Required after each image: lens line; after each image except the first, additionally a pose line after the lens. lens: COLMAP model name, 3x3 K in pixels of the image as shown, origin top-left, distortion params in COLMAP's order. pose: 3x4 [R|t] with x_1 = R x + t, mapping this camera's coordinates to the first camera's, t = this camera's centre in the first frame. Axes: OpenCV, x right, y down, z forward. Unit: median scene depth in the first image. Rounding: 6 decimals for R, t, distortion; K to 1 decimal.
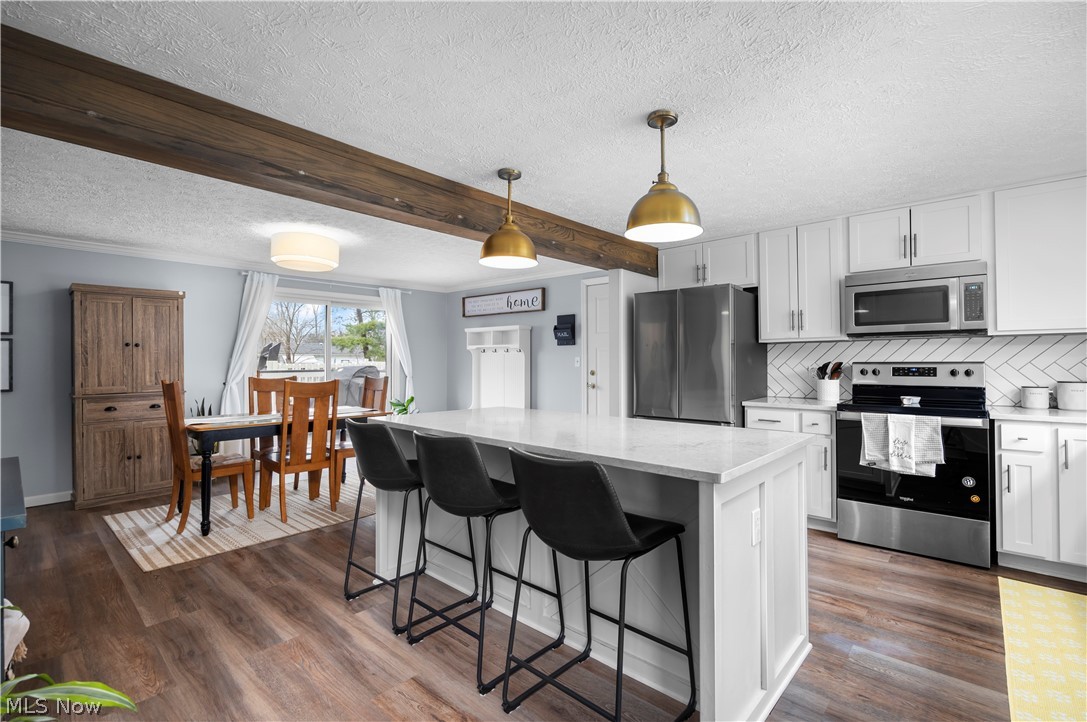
lens RADIAL K [[484.1, 0, 538.0], [0, 484.1, 357.7], [0, 0, 1]] dist [-0.013902, -0.000333]
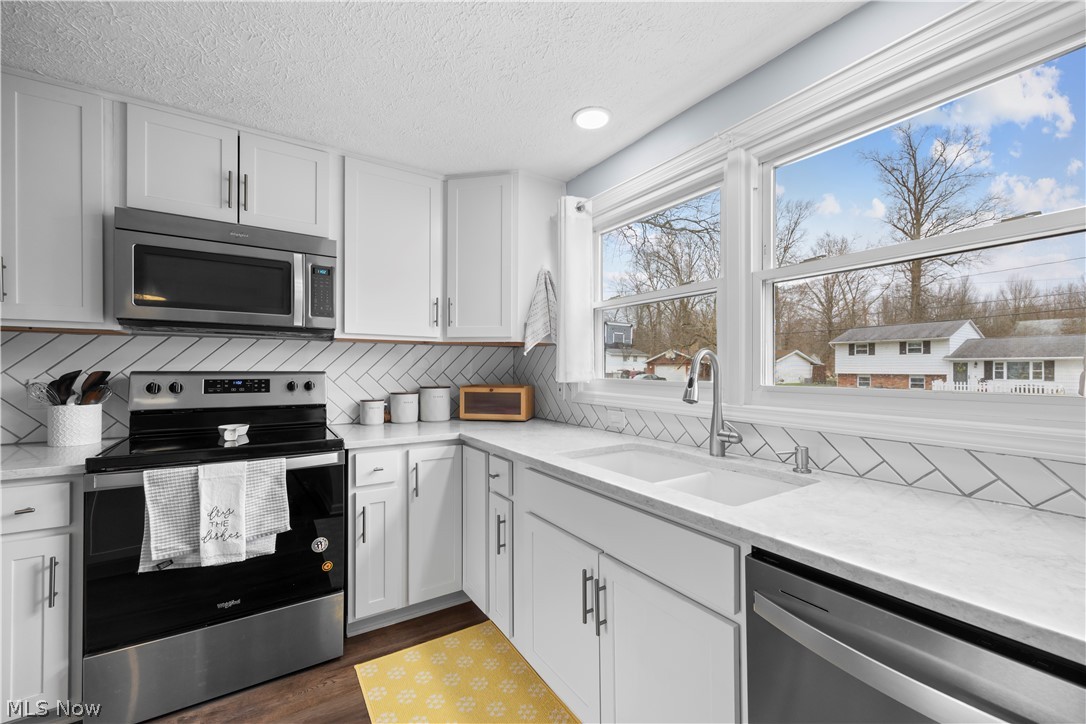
lens RADIAL K [[434.5, 0, 548.6], [0, 434.5, 368.6], [0, 0, 1]] dist [0.001685, 0.000127]
pose [[0.247321, 0.006921, 0.968909, 0.335401], [-0.013401, 0.999903, -0.003722, 0.001432], [-0.968841, -0.012064, 0.247390, 0.477154]]
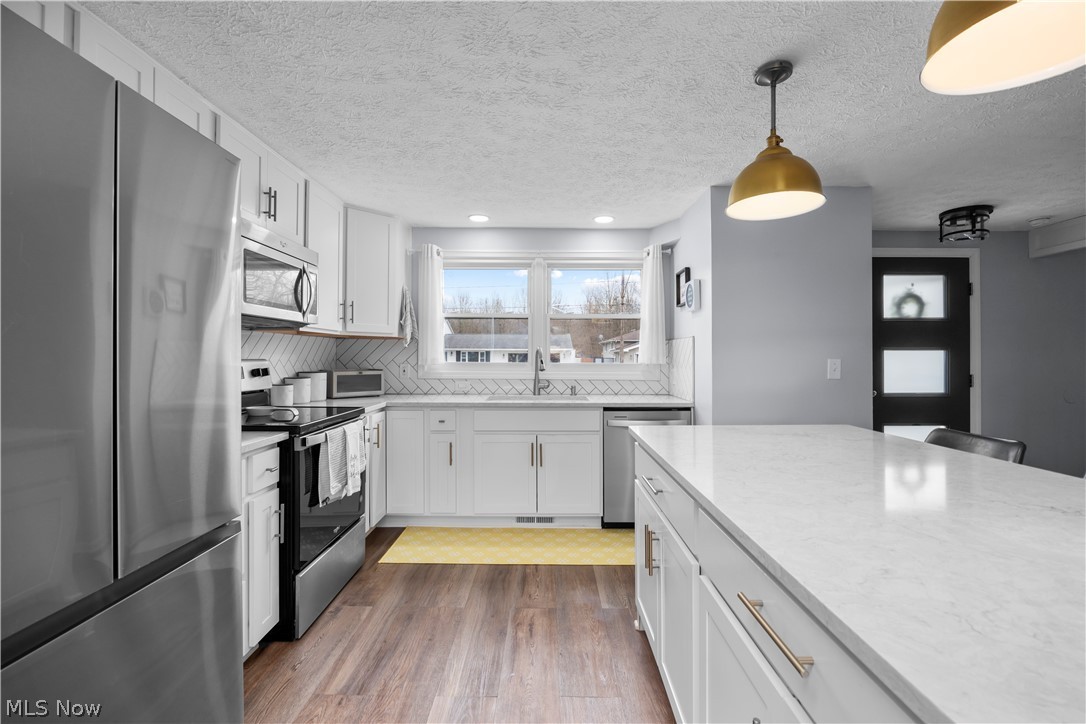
lens RADIAL K [[483.6, 0, 541.5], [0, 483.6, 359.5], [0, 0, 1]] dist [-0.013902, -0.000333]
pose [[-0.679881, 0.002788, 0.733318, -0.052680], [-0.003674, 0.999967, -0.007207, 0.014702], [-0.733314, -0.007594, -0.679848, 1.259237]]
